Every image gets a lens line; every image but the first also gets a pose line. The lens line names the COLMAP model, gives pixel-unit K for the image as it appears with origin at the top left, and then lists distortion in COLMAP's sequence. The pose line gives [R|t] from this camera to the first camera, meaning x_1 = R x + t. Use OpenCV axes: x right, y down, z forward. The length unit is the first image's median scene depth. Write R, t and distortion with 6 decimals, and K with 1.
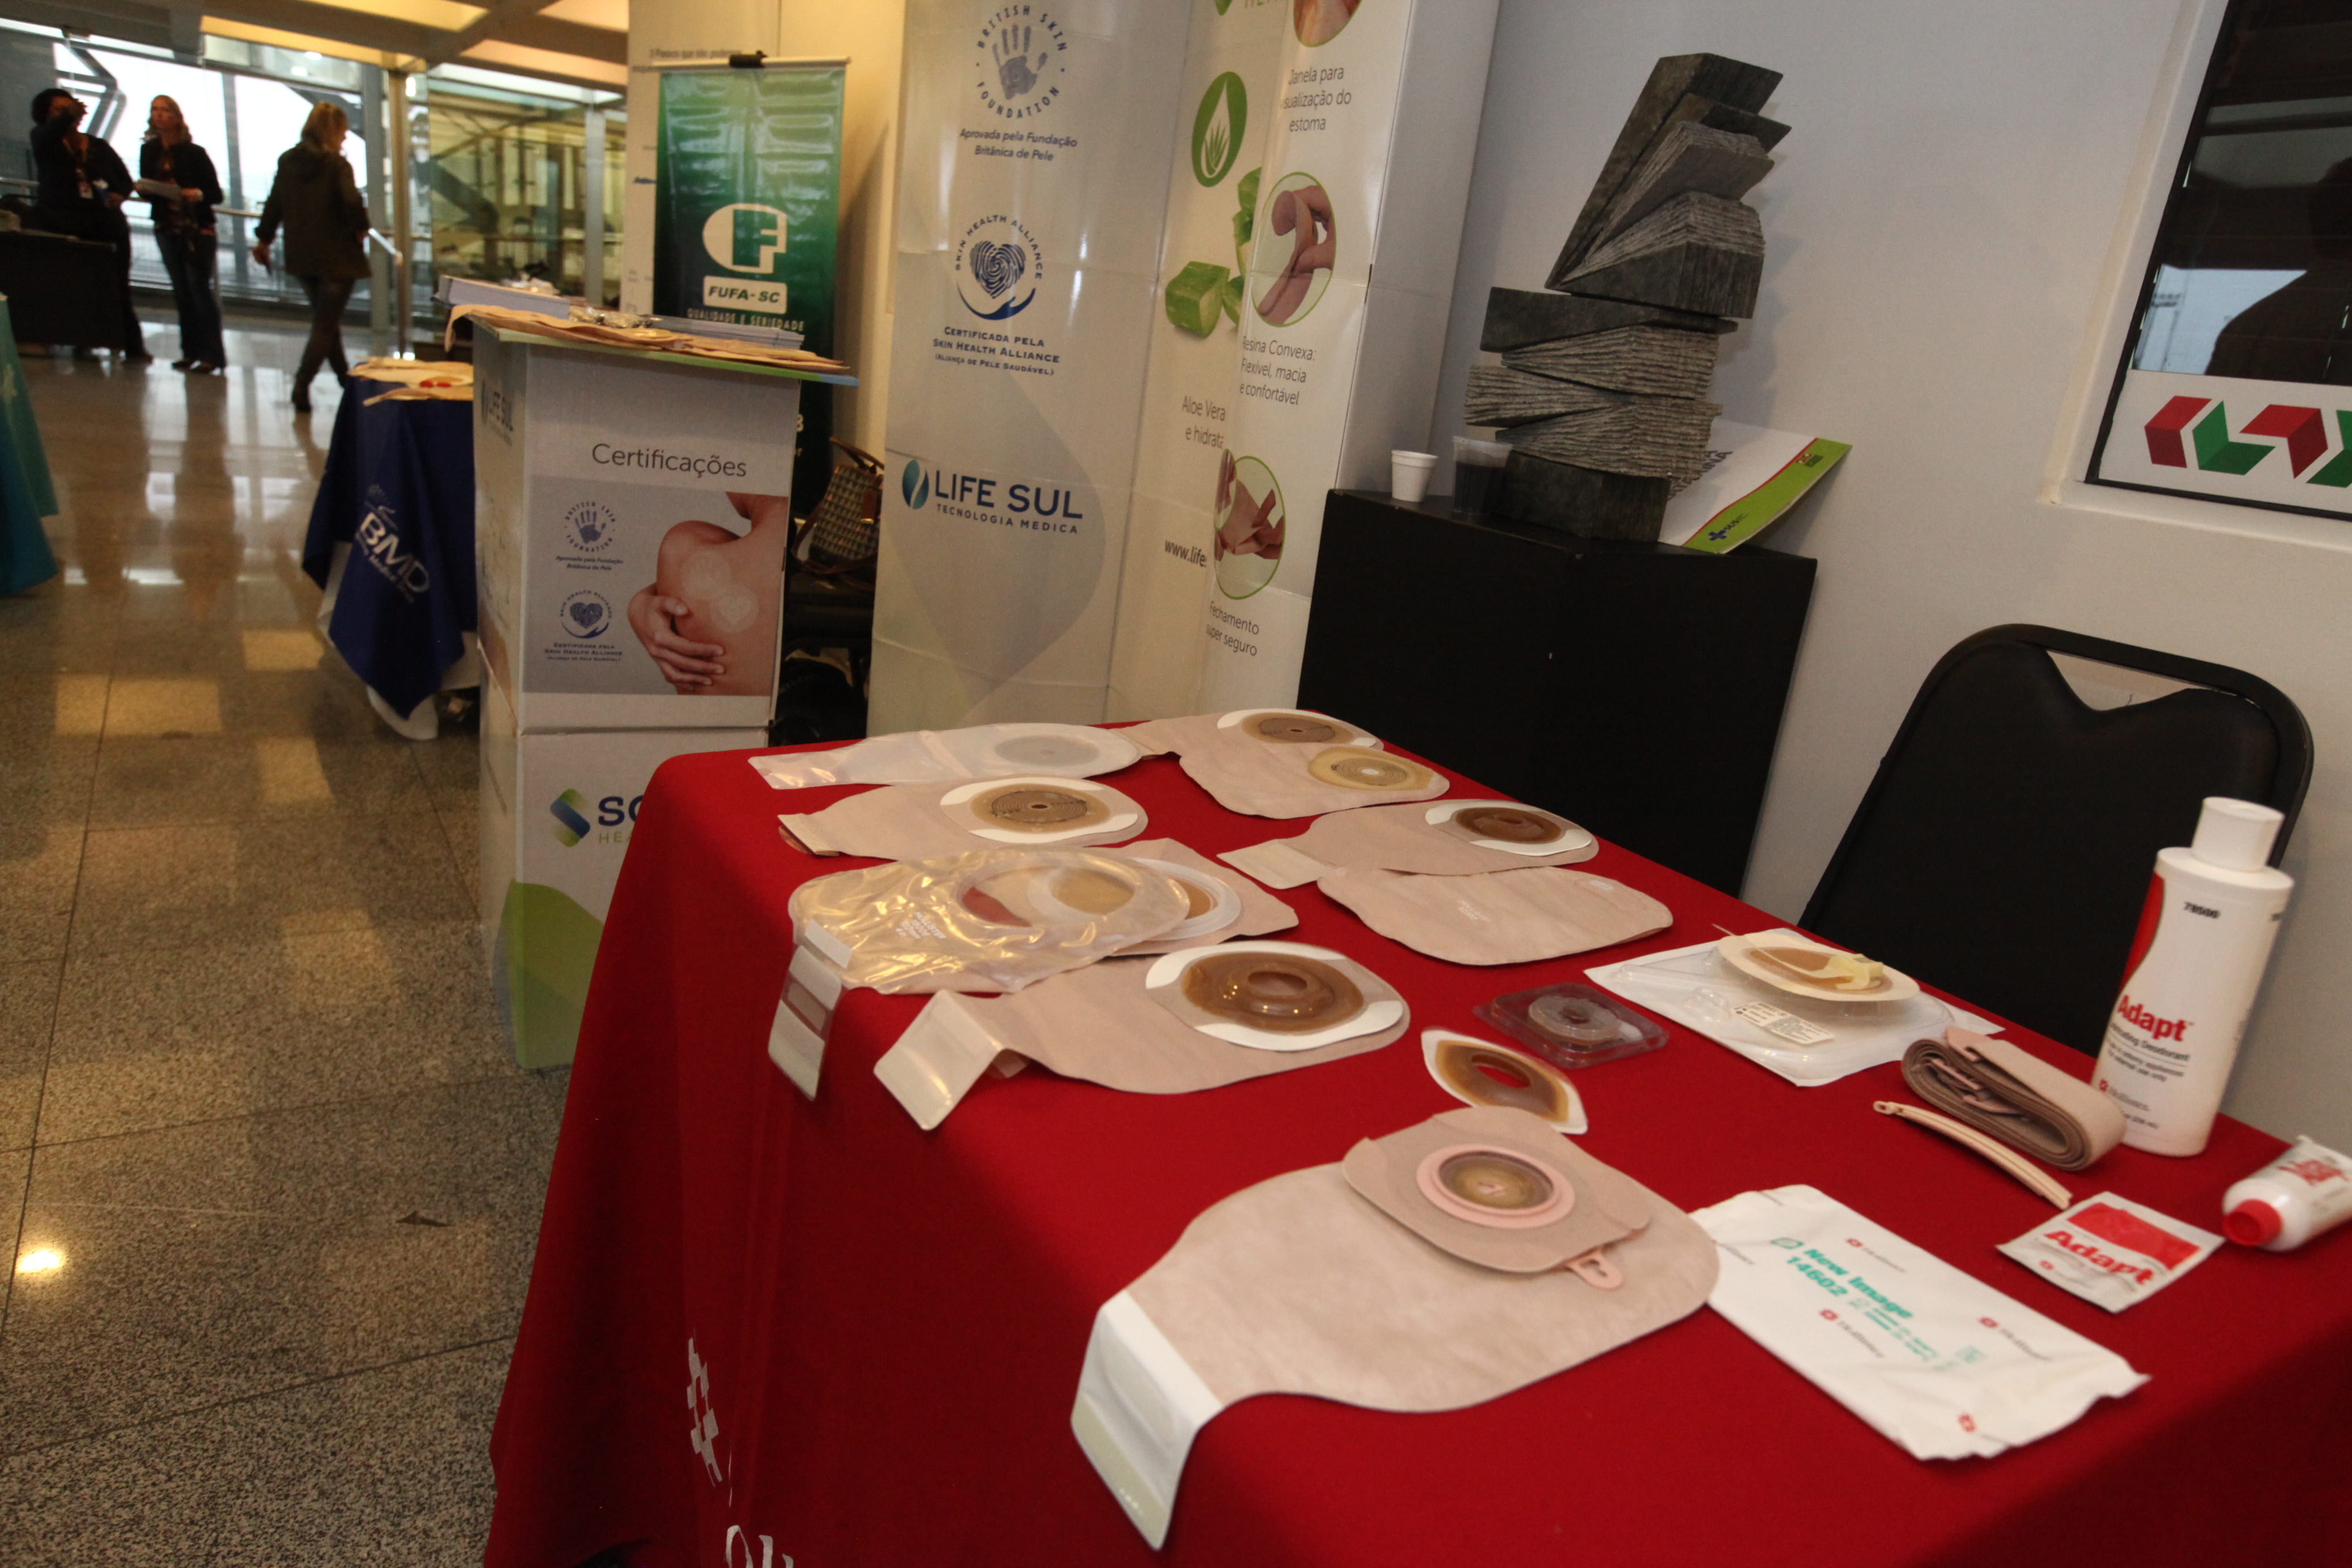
lens RADIAL K [[1494.7, 0, 1184.7], [0, 1494.7, 780.4], [0, 0, 1]] dist [0.001922, 0.005708]
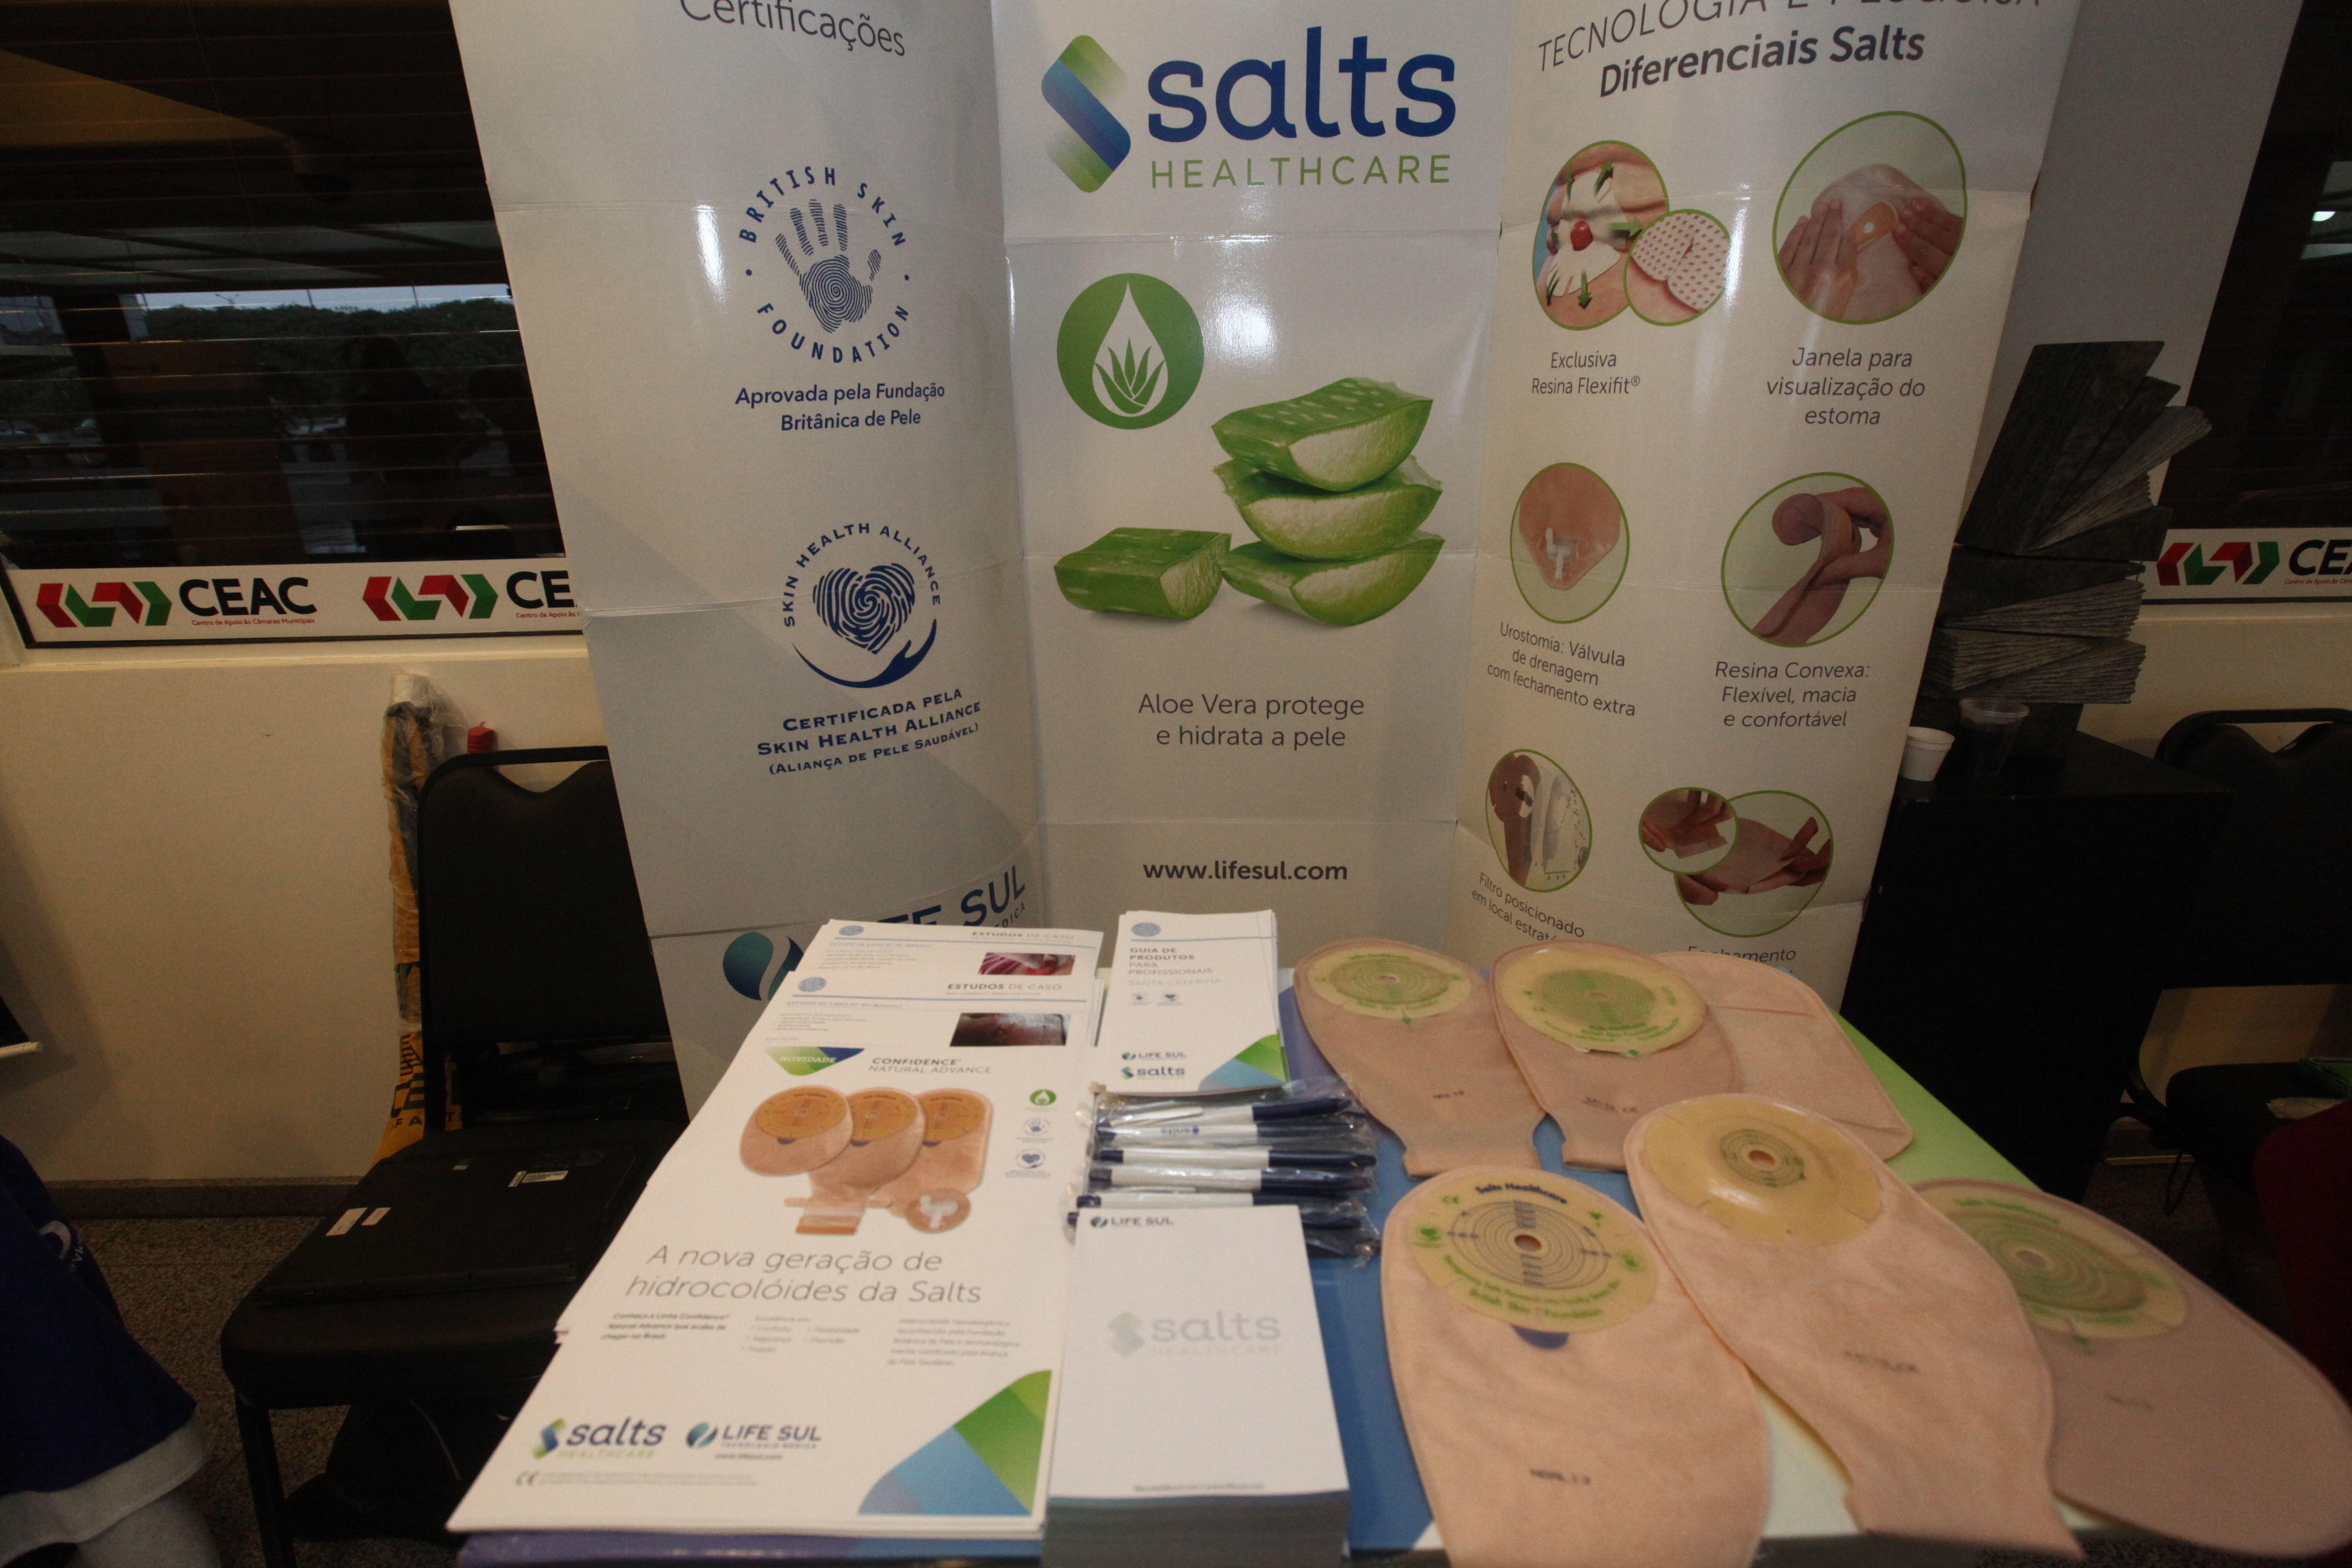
lens RADIAL K [[1076.6, 0, 1177.2], [0, 1076.6, 786.6], [0, 0, 1]] dist [-0.034503, 0.008801]
pose [[0.503018, -0.421836, 0.754339, -0.442174], [0.322184, 0.901410, 0.289237, -0.377595], [-0.801979, 0.097545, 0.589334, 0.674269]]
